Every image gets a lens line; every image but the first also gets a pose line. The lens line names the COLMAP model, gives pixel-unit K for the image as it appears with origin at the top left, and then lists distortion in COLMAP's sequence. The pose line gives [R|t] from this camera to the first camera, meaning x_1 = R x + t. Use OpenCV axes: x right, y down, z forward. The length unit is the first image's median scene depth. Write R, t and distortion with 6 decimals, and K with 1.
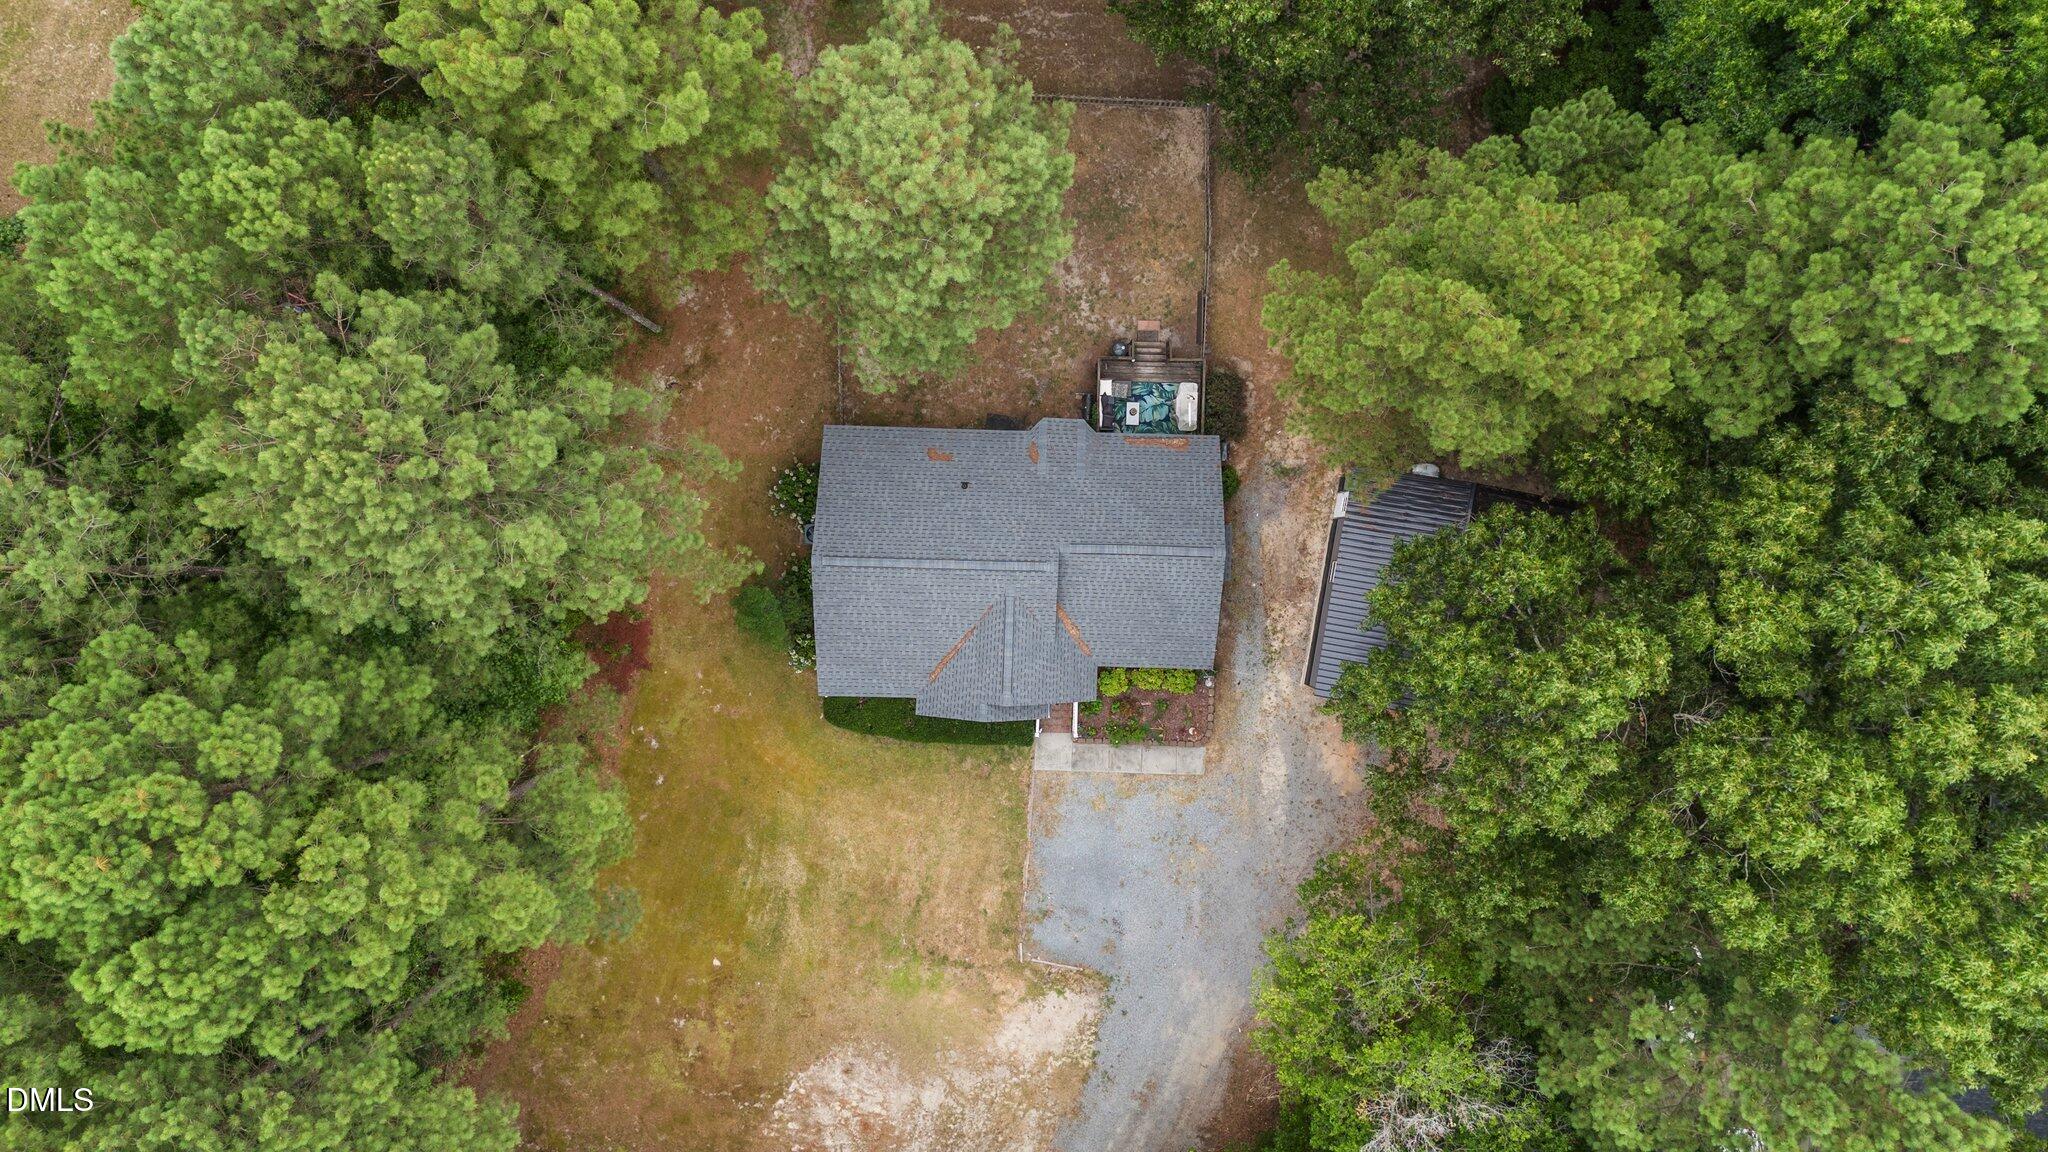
lens RADIAL K [[1502.7, 0, 1017.8], [0, 1502.7, 565.3], [0, 0, 1]] dist [0.022437, -0.000890]
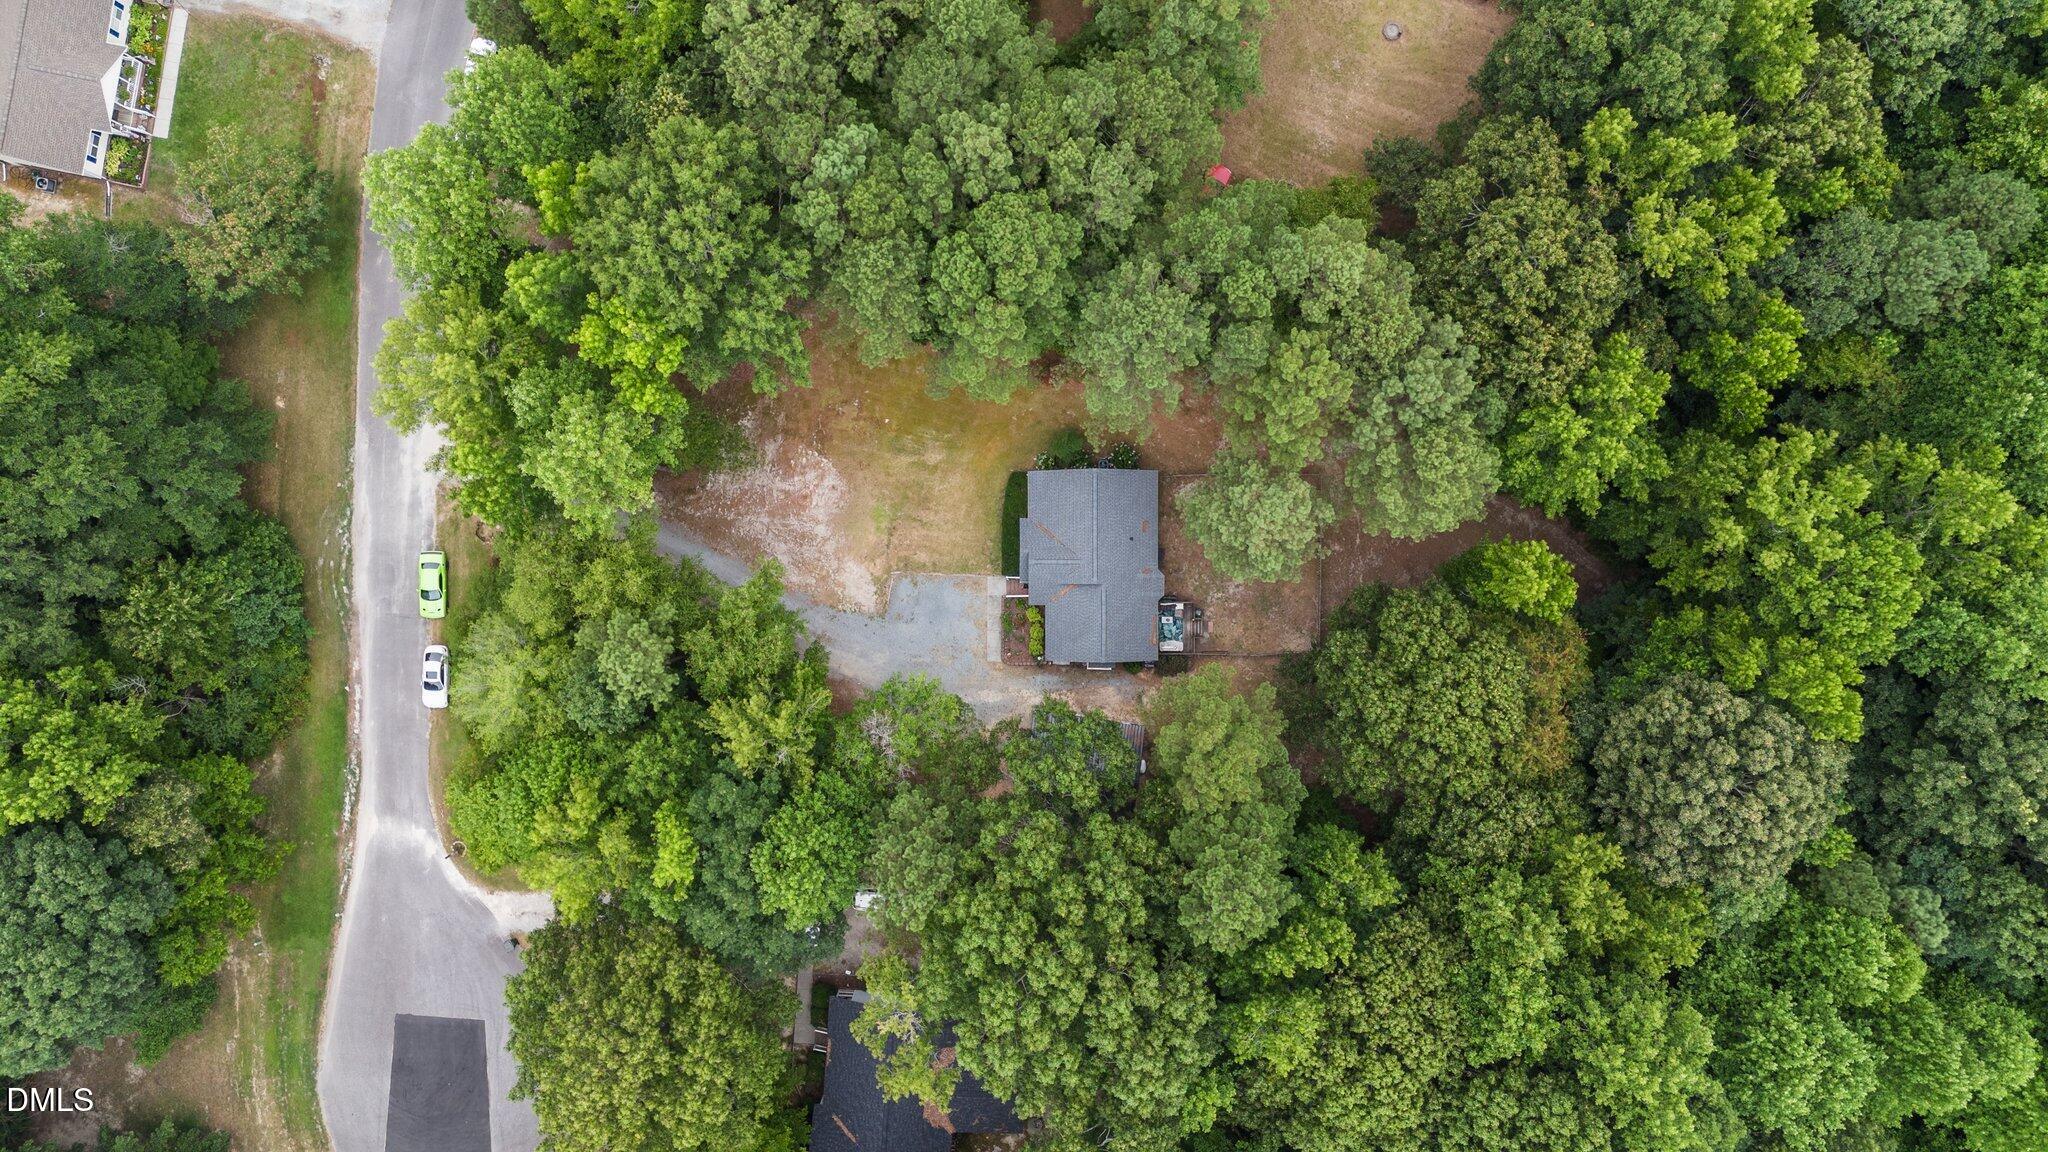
lens RADIAL K [[1502.7, 0, 1017.8], [0, 1502.7, 565.3], [0, 0, 1]] dist [0.022437, -0.000890]
pose [[0.027287, 0.999607, -0.006385, 0.010223], [-0.999460, 0.027165, -0.018494, 0.140106], [-0.018313, 0.006886, 0.999809, -1.056533]]
